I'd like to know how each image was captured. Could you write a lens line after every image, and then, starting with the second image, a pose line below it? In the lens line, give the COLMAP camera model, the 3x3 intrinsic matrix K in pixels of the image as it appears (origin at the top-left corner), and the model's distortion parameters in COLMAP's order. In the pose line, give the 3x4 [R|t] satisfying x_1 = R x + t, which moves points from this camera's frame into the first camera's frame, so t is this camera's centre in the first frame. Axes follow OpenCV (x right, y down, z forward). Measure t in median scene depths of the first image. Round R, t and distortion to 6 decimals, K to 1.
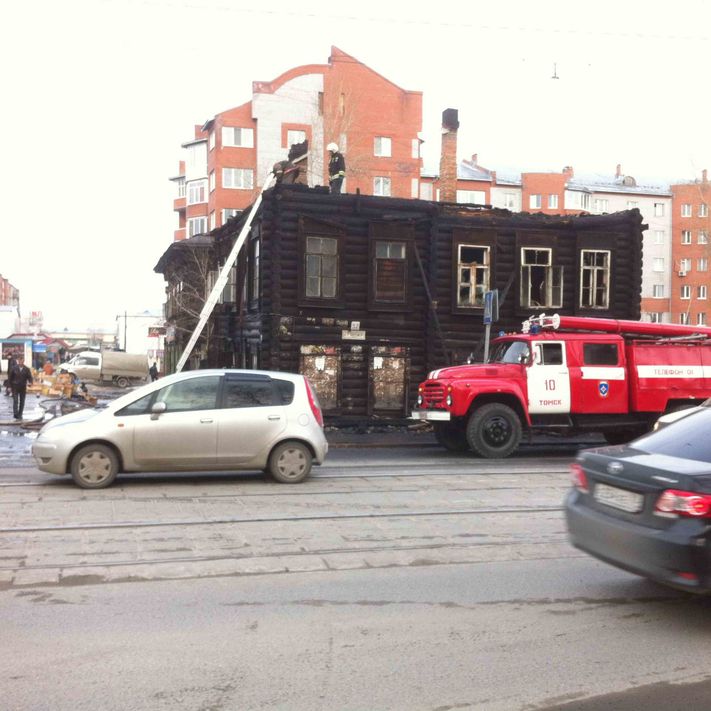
lens RADIAL K [[929.0, 0, 355.5], [0, 929.0, 355.5], [0, 0, 1]] dist [0.203037, -0.555024]
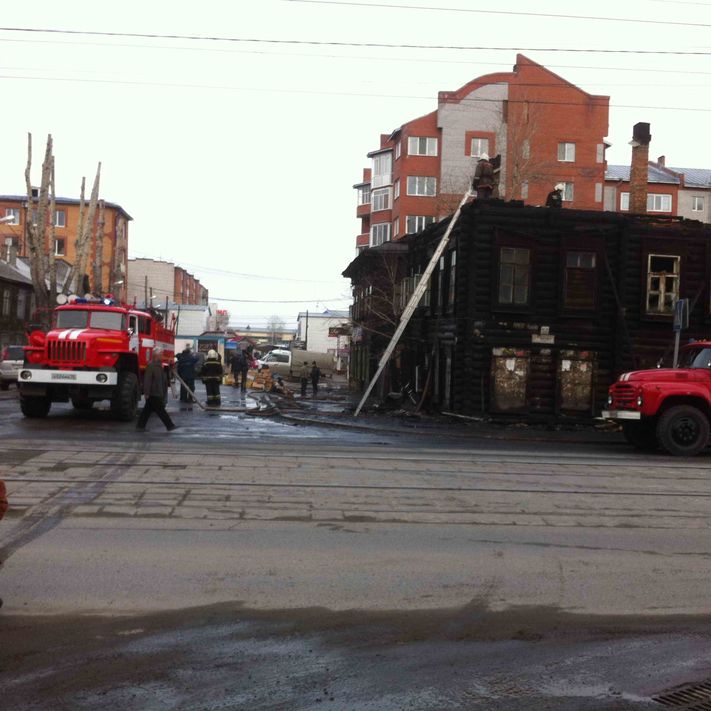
lens RADIAL K [[929.0, 0, 355.5], [0, 929.0, 355.5], [0, 0, 1]] dist [0.203037, -0.555024]
pose [[0.983542, 0.023287, -0.179171, -0.020812], [-0.023649, 0.999720, 0.000118, 0.001971], [0.179124, 0.004121, 0.983818, -0.097986]]
